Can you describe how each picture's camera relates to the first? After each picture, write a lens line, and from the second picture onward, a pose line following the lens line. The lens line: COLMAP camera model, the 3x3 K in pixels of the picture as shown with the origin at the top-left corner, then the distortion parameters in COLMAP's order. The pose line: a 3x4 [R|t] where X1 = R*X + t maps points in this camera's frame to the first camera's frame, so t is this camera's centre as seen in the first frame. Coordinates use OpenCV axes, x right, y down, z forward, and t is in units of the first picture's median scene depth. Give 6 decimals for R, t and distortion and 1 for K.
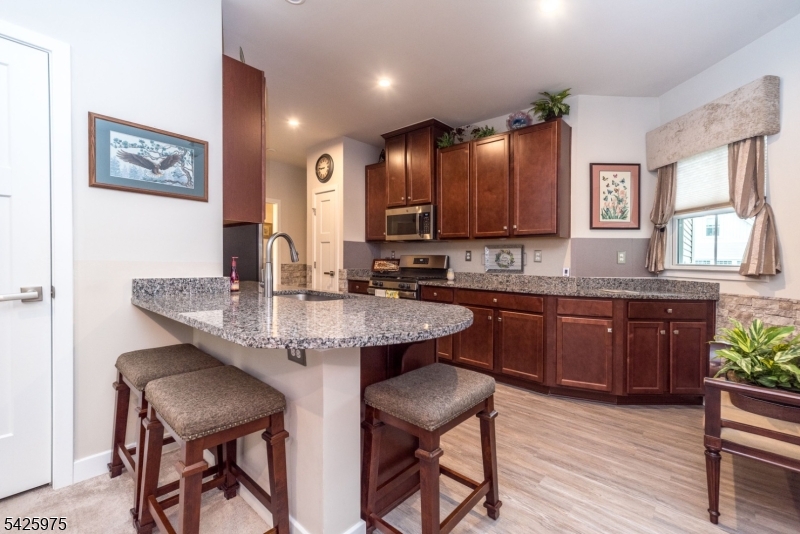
lens RADIAL K [[353.2, 0, 393.9], [0, 353.2, 262.2], [0, 0, 1]] dist [0.011111, -0.001116]
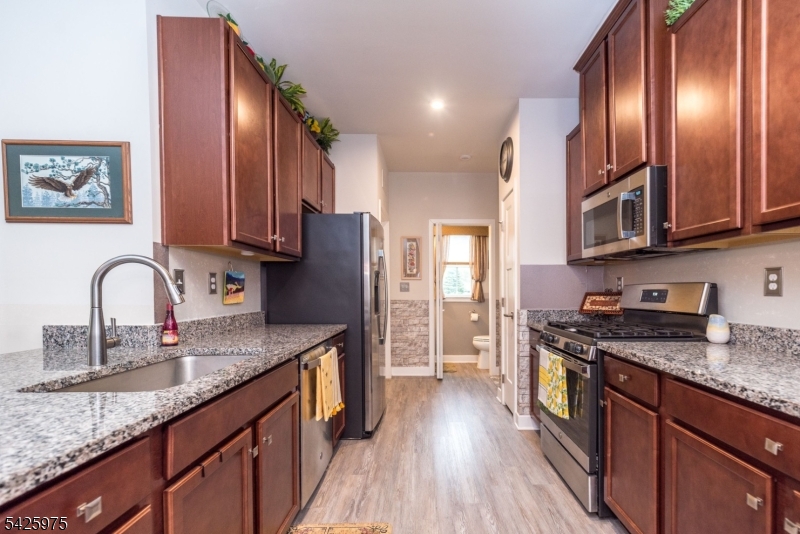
lens RADIAL K [[353.2, 0, 439.4], [0, 353.2, 296.0], [0, 0, 1]] dist [0.011111, -0.001116]
pose [[0.689861, -0.008593, -0.723891, 0.301195], [0.009710, 0.999949, -0.002617, -0.006573], [0.723877, -0.005224, 0.689909, 0.625919]]
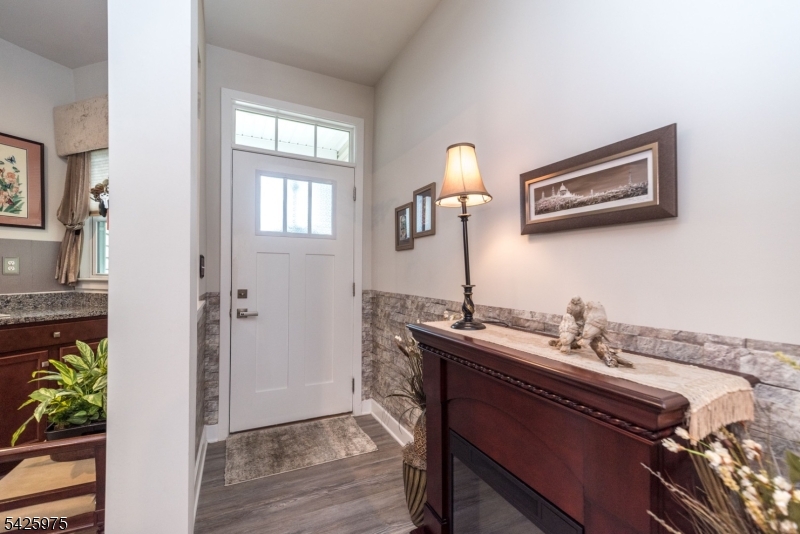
lens RADIAL K [[353.2, 0, 407.8], [0, 353.2, 273.8], [0, 0, 1]] dist [0.011111, -0.001116]
pose [[0.372762, -0.019656, 0.927719, 0.279976], [0.006212, 0.999806, 0.018688, -0.006317], [-0.927906, -0.001203, 0.372812, -0.015931]]
